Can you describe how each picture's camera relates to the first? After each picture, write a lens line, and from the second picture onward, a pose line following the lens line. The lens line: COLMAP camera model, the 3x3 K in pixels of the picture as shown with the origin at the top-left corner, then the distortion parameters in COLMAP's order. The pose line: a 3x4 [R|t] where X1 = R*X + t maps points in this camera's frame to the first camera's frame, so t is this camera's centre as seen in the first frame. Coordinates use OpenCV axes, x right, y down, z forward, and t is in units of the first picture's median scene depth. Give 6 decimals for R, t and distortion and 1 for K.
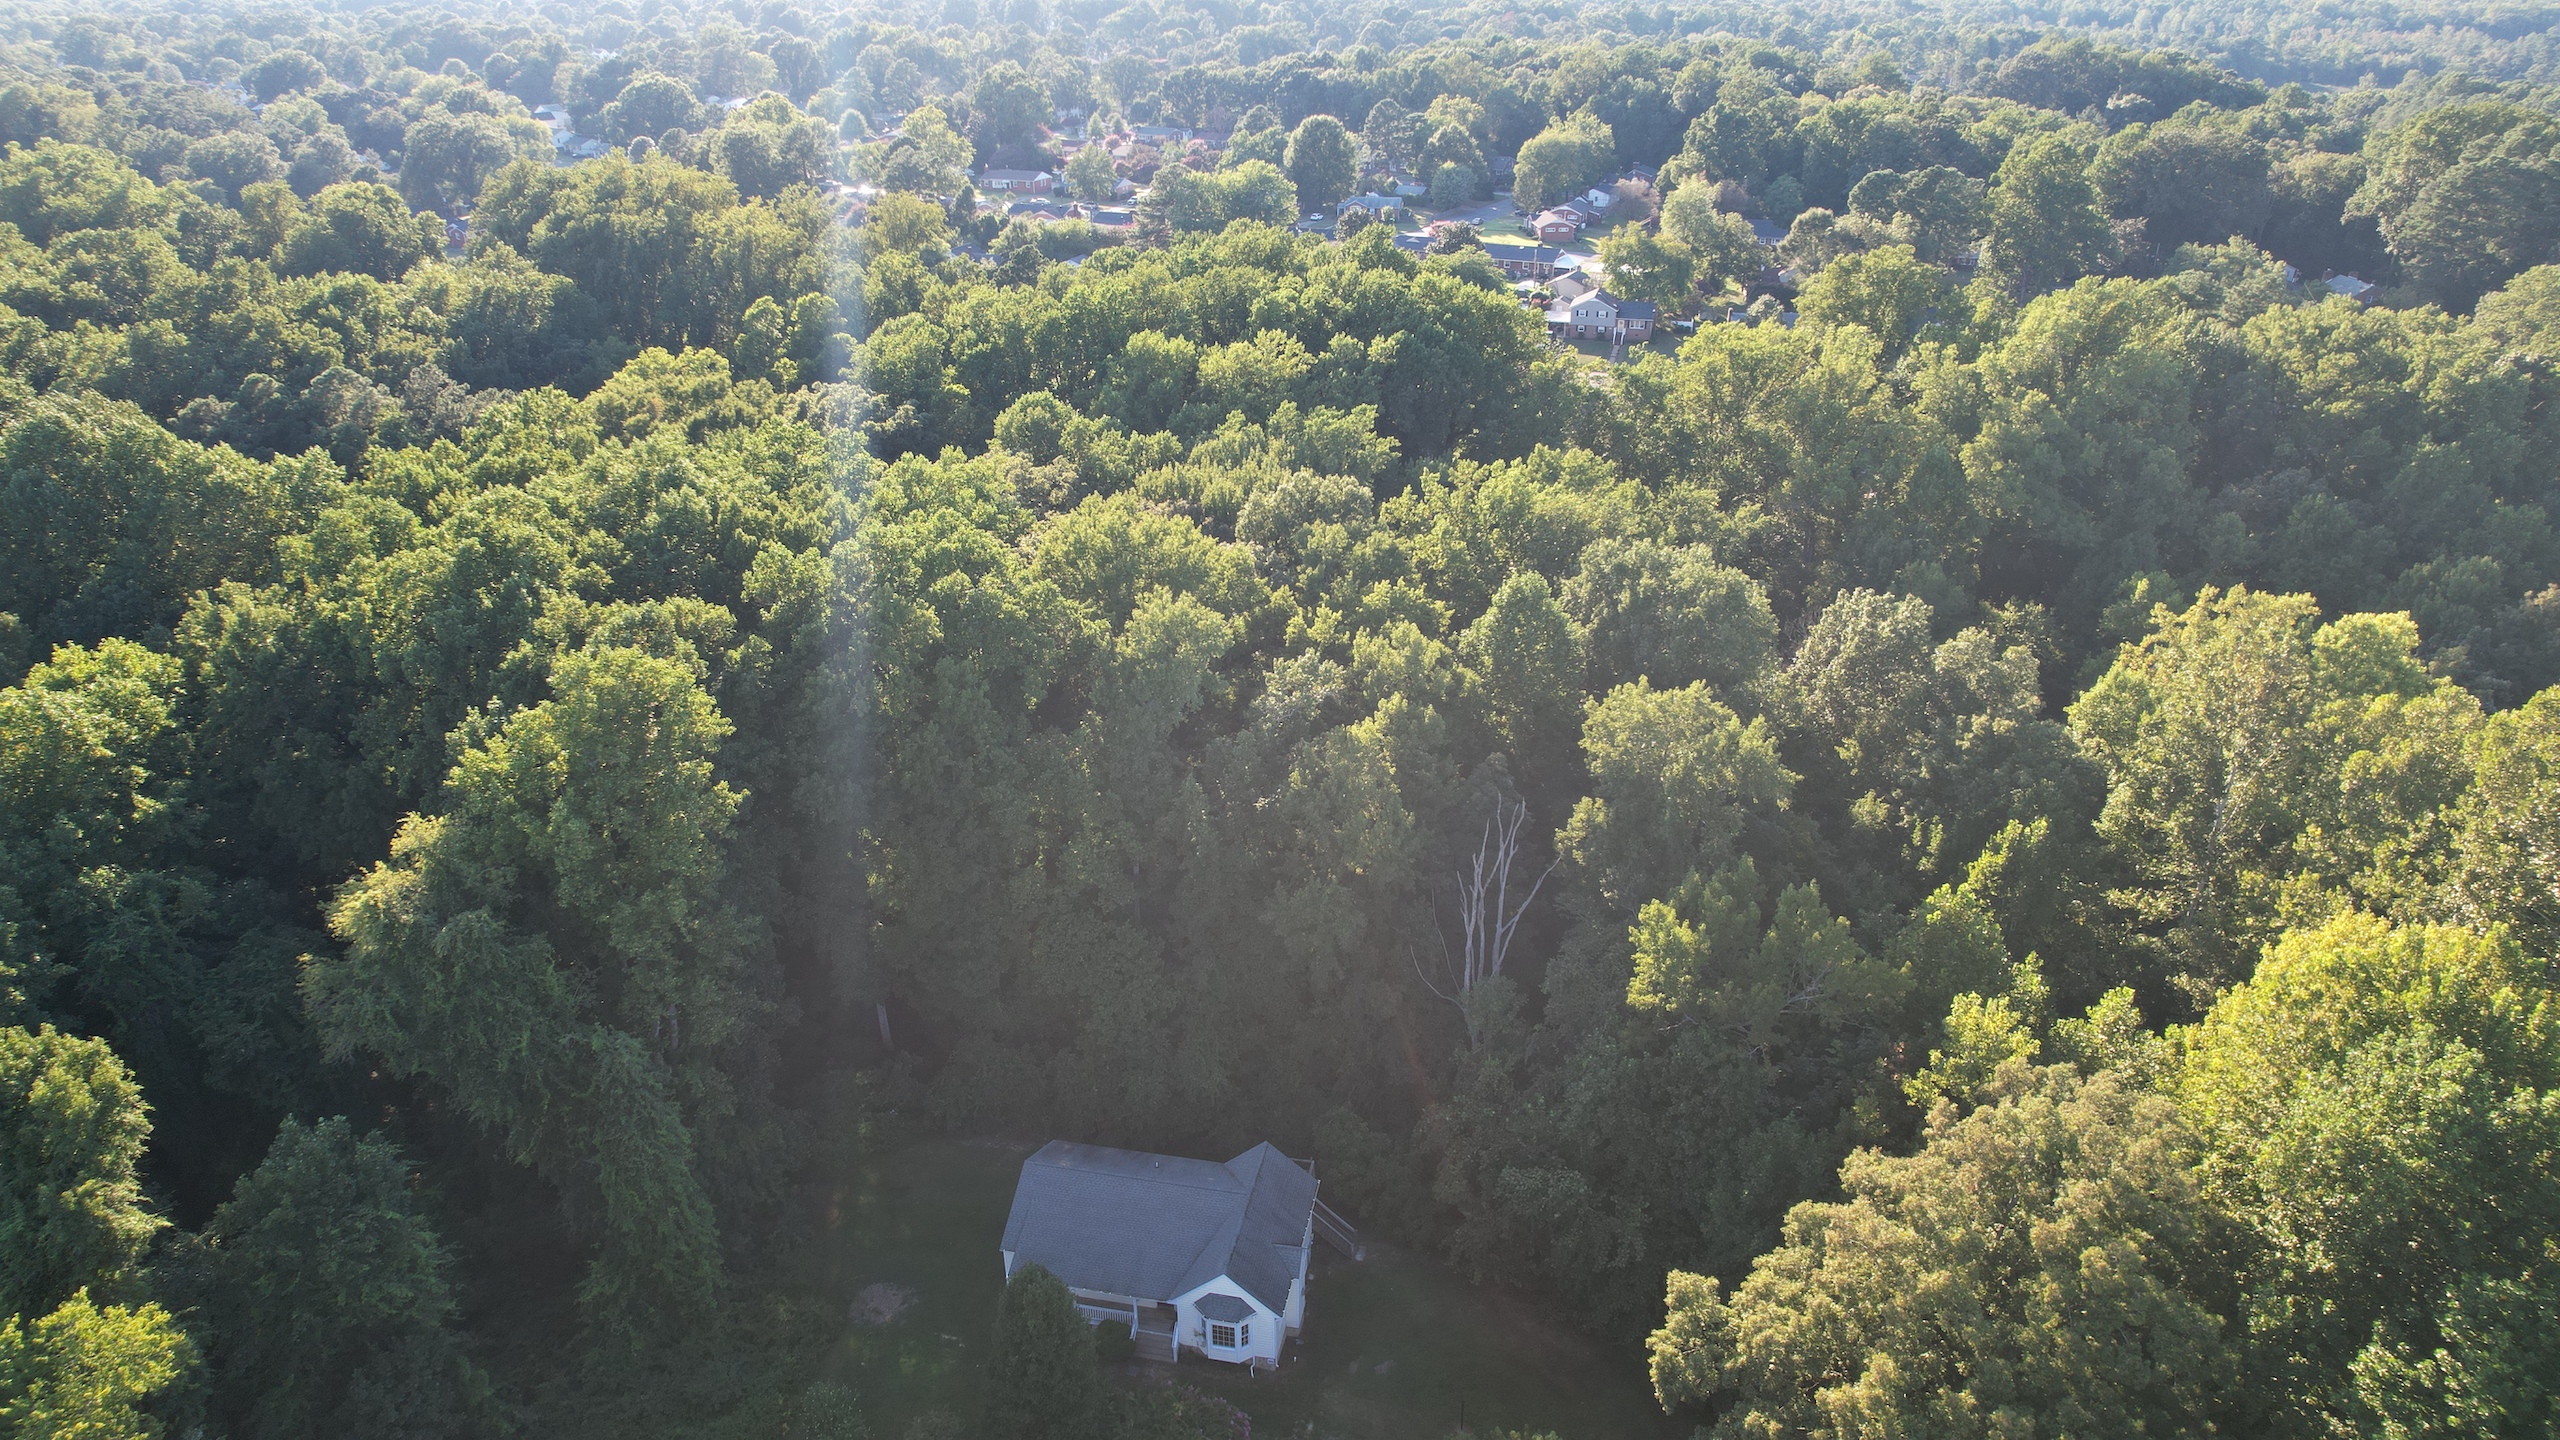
lens RADIAL K [[1635.7, 0, 1290.5], [0, 1635.7, 712.5], [0, 0, 1]] dist [-0.075958, 0.065656]
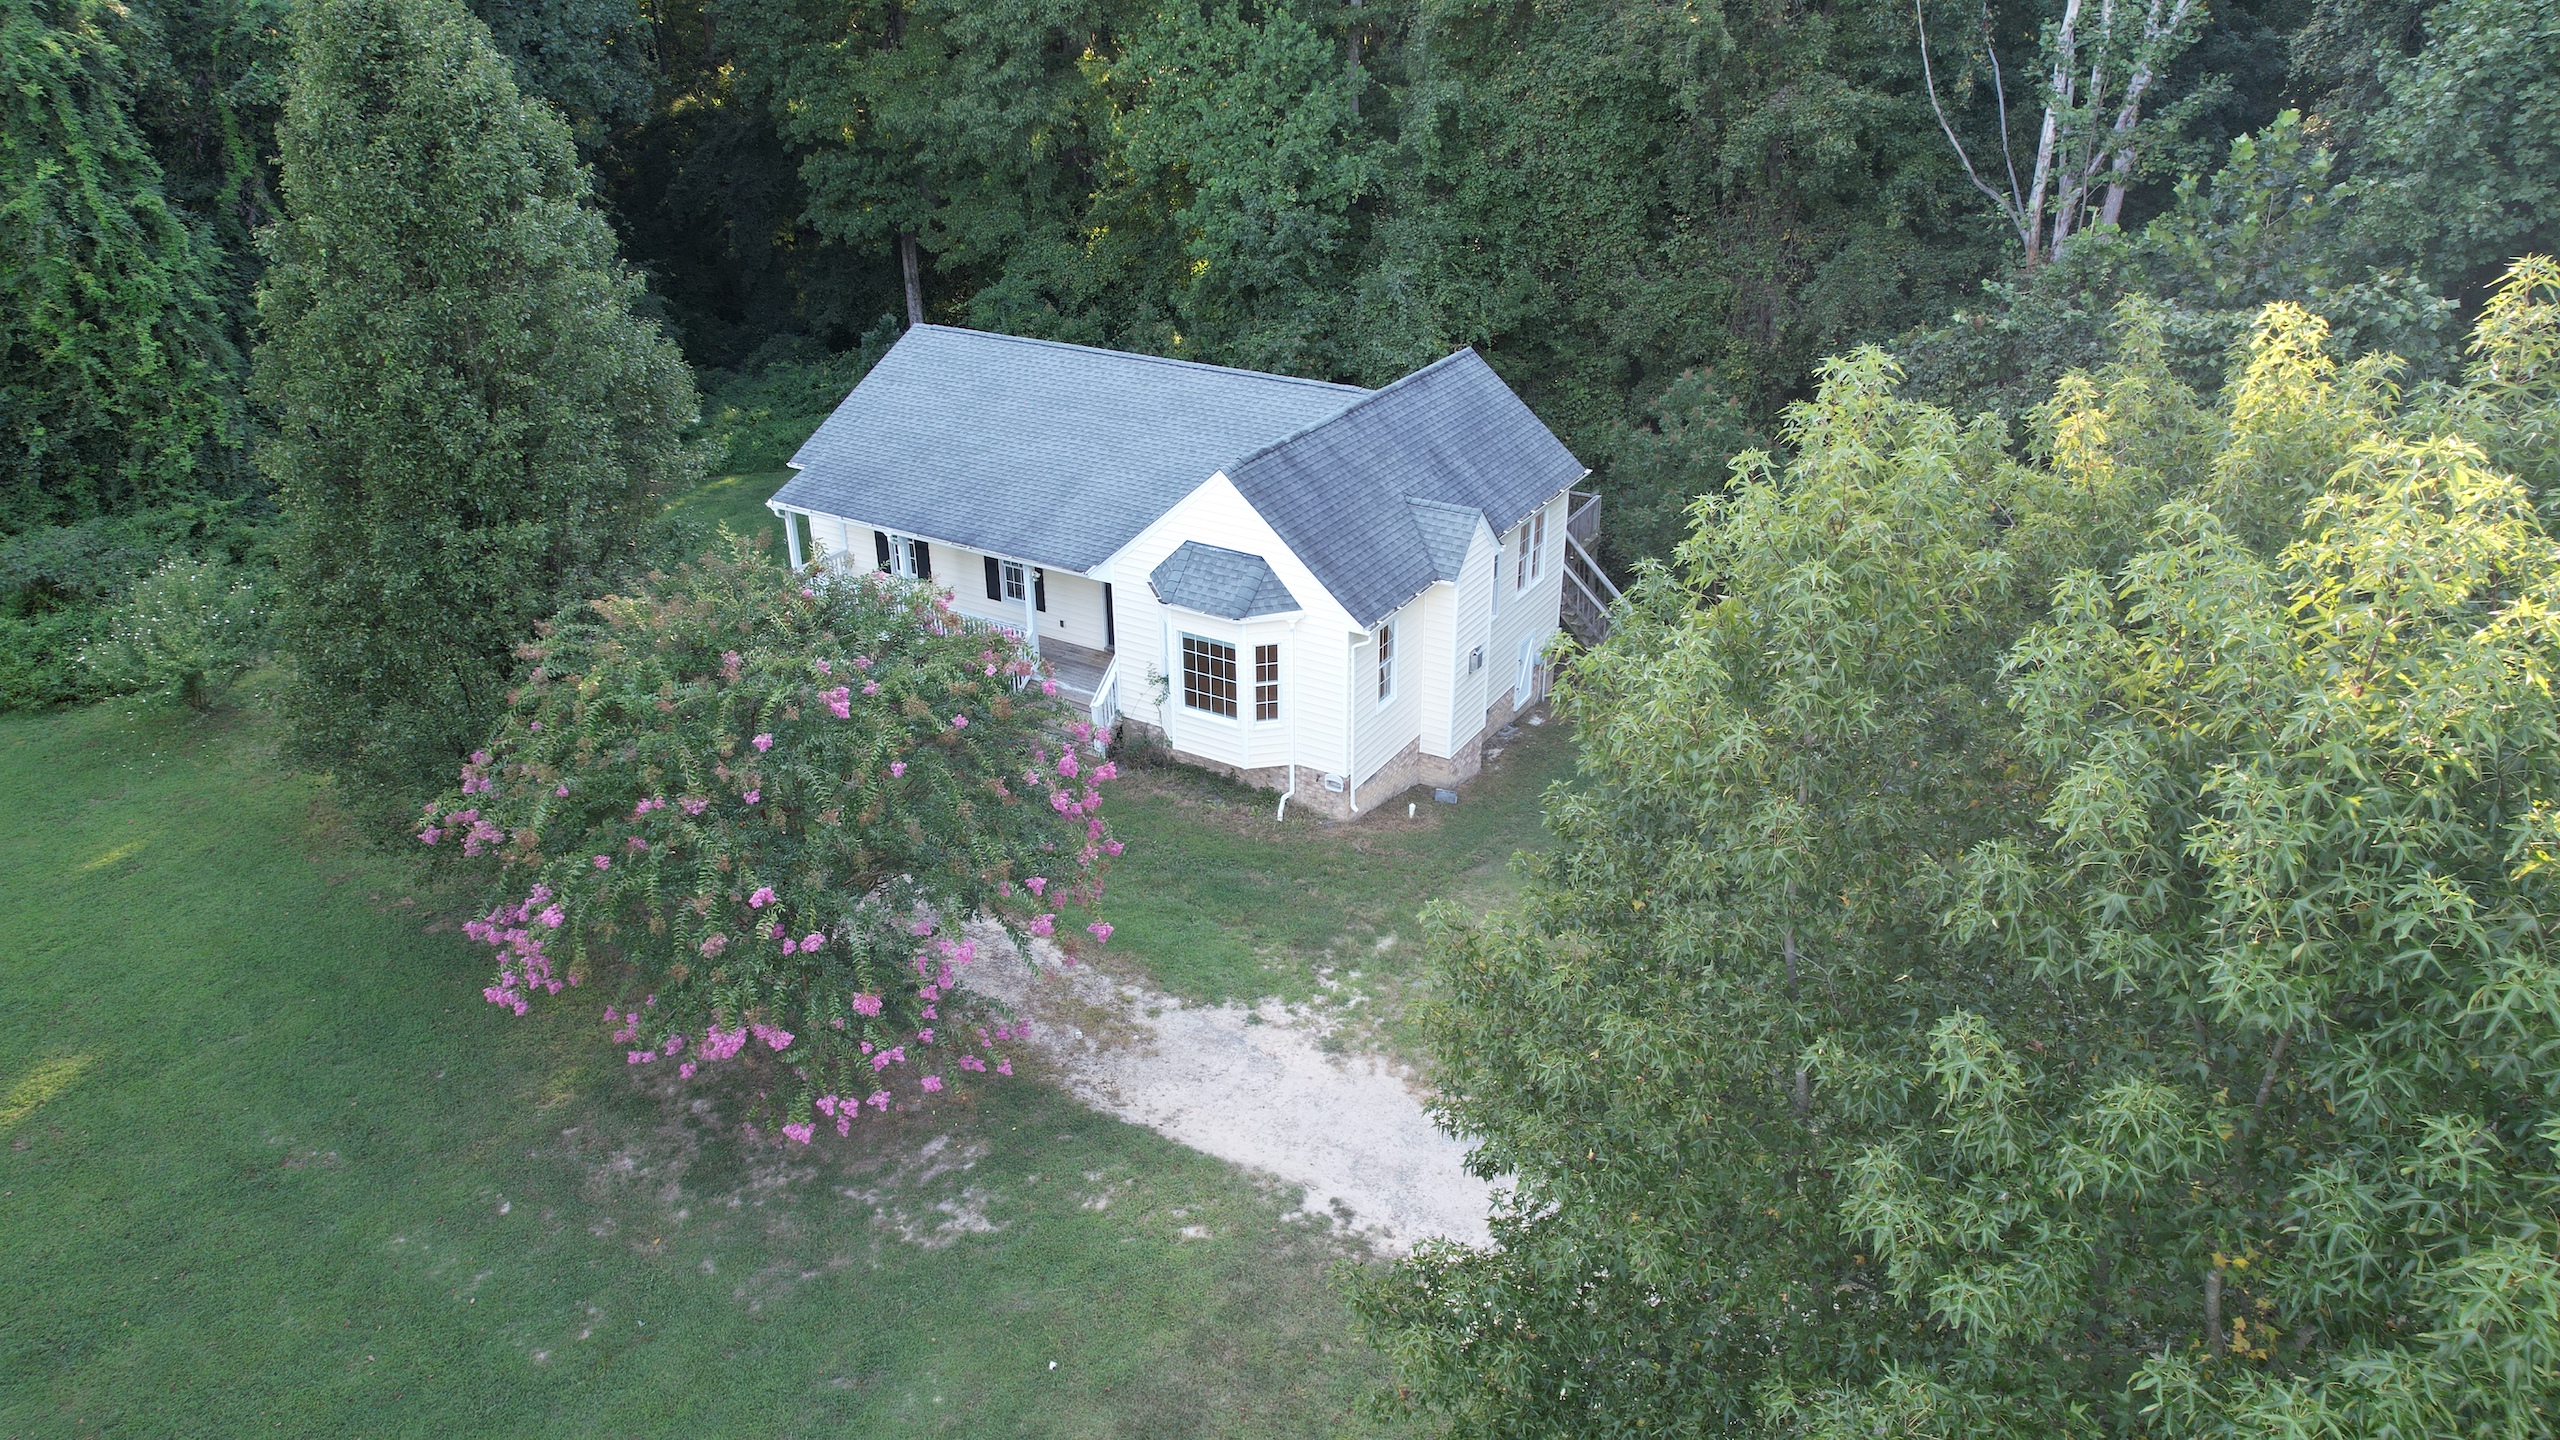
lens RADIAL K [[1635.7, 0, 1283.0], [0, 1635.7, 721.2], [0, 0, 1]] dist [-0.075958, 0.065656]
pose [[0.942015, 0.149286, -0.300537, 0.074464], [-0.144070, 0.988776, 0.039577, 0.338629], [0.303072, 0.006016, 0.952949, 0.593326]]
